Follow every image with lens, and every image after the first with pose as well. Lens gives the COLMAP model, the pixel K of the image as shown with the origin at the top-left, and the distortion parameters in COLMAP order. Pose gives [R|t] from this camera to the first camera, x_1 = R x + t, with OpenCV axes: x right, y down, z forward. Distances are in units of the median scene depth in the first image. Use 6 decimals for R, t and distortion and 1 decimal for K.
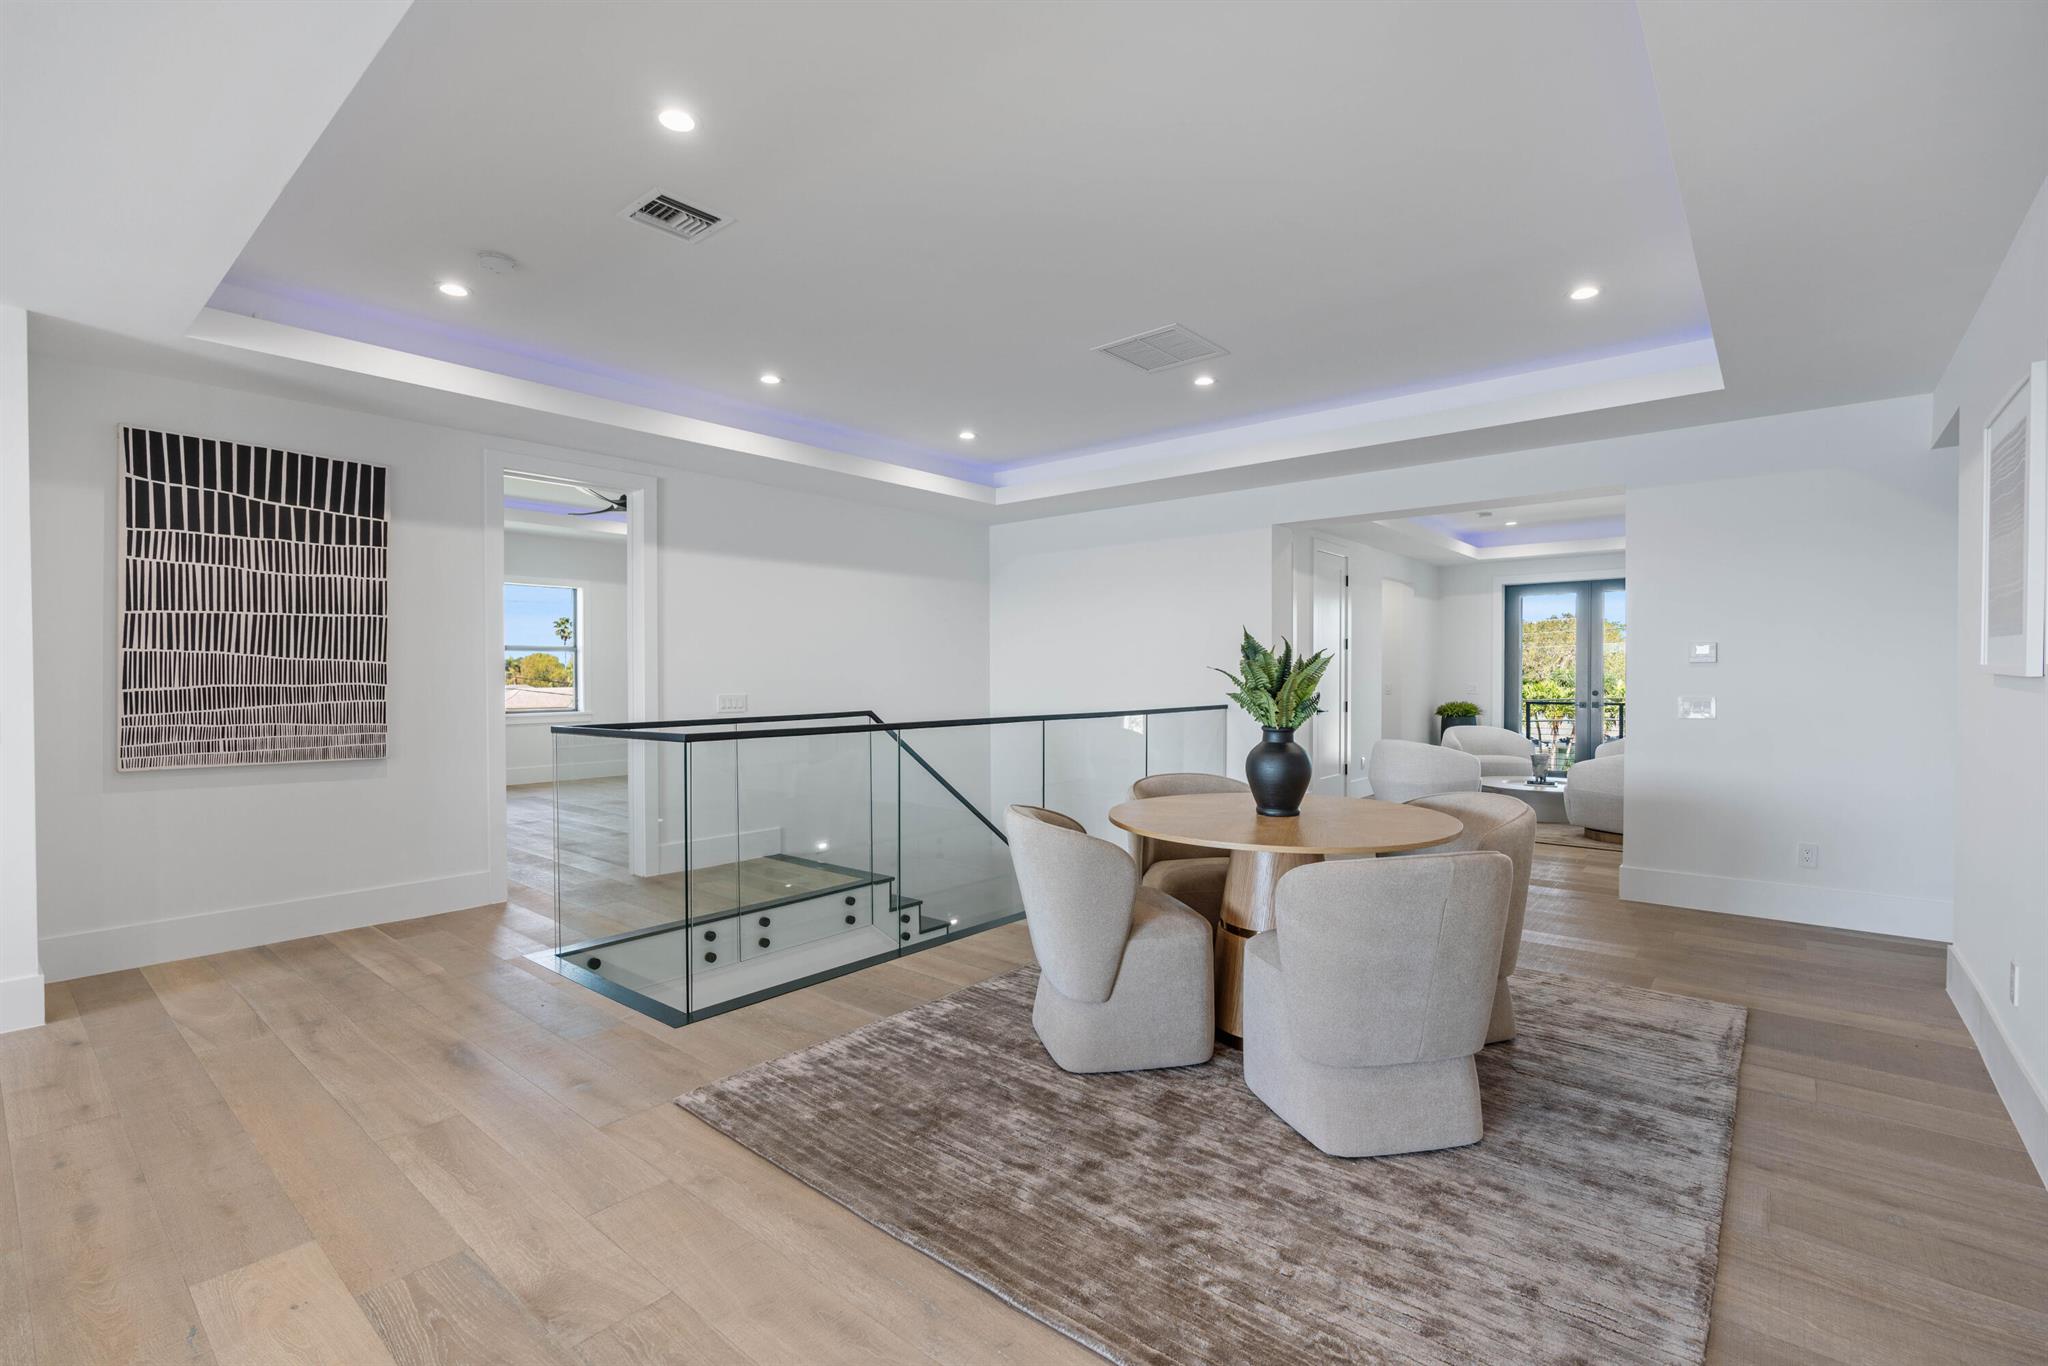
lens RADIAL K [[931.3, 0, 984.0], [0, 931.3, 669.6], [0, 0, 1]] dist [-0.013519, 0.003906]
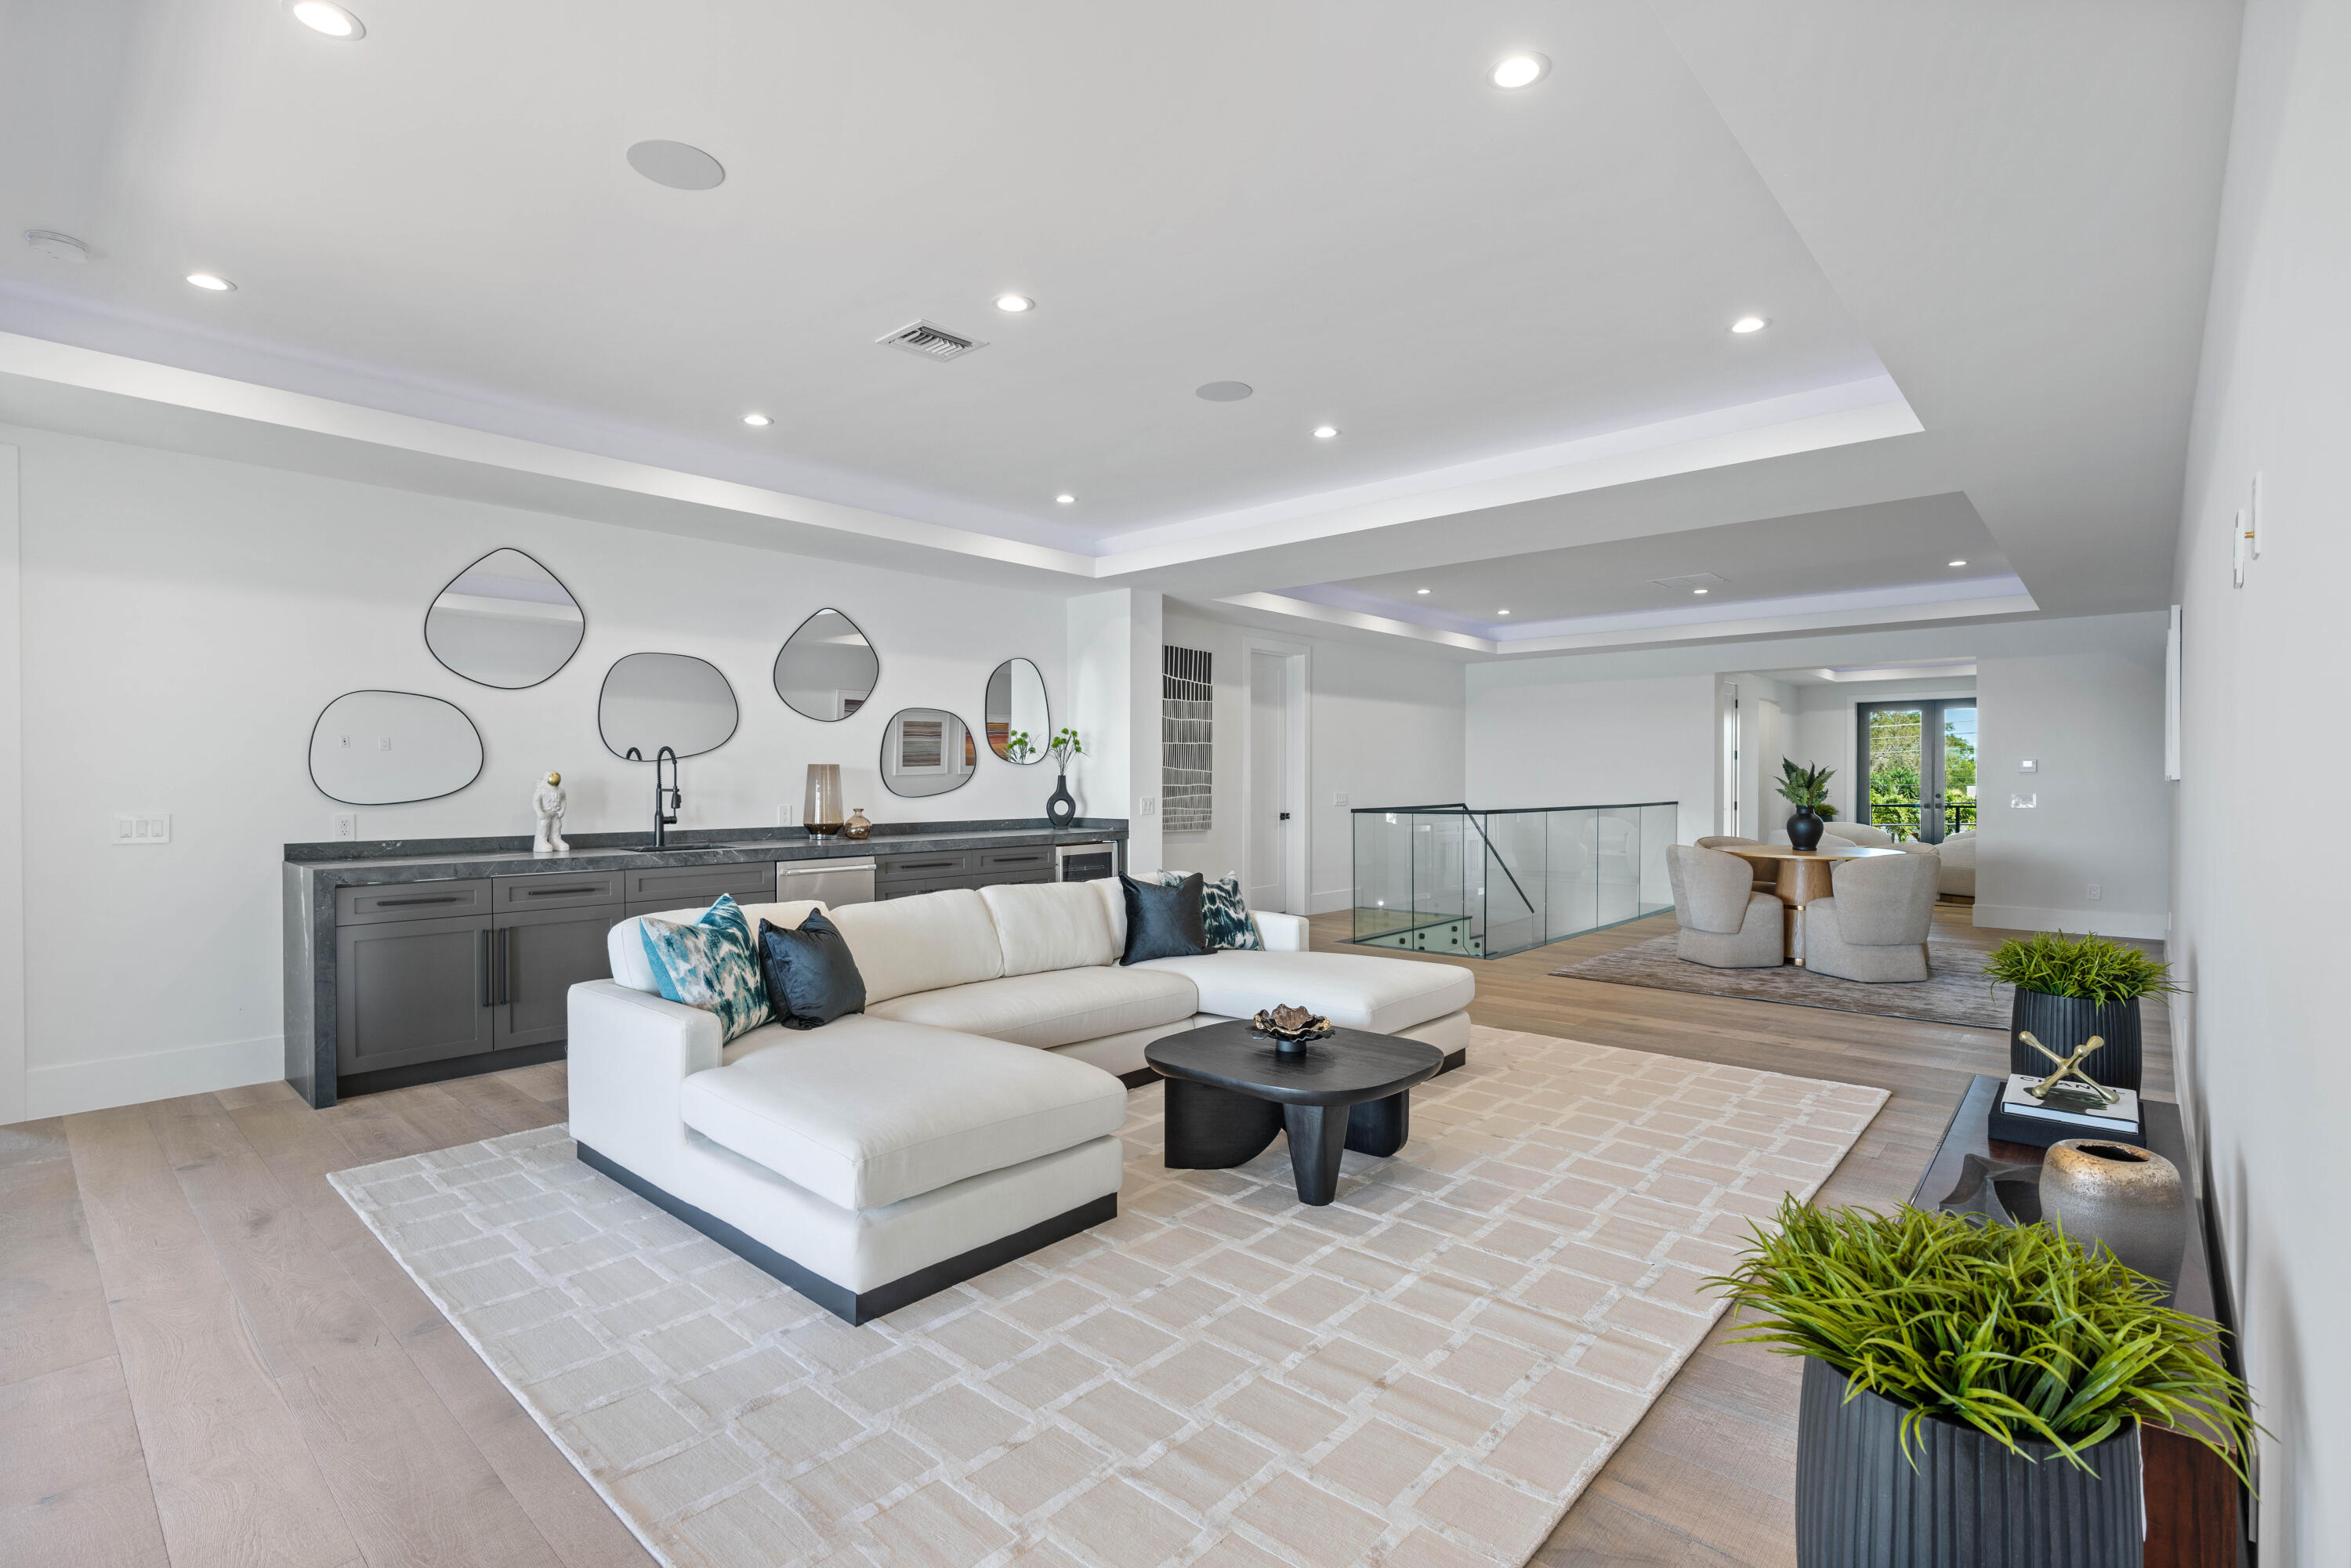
lens RADIAL K [[1069.0, 0, 1170.0], [0, 1069.0, 772.3], [0, 0, 1]] dist [-0.013519, 0.003906]
pose [[0.999677, 0.001582, -0.025376, -0.673964], [-0.001619, 0.999998, -0.001446, -0.003517], [0.025374, 0.001486, 0.999677, -0.896002]]
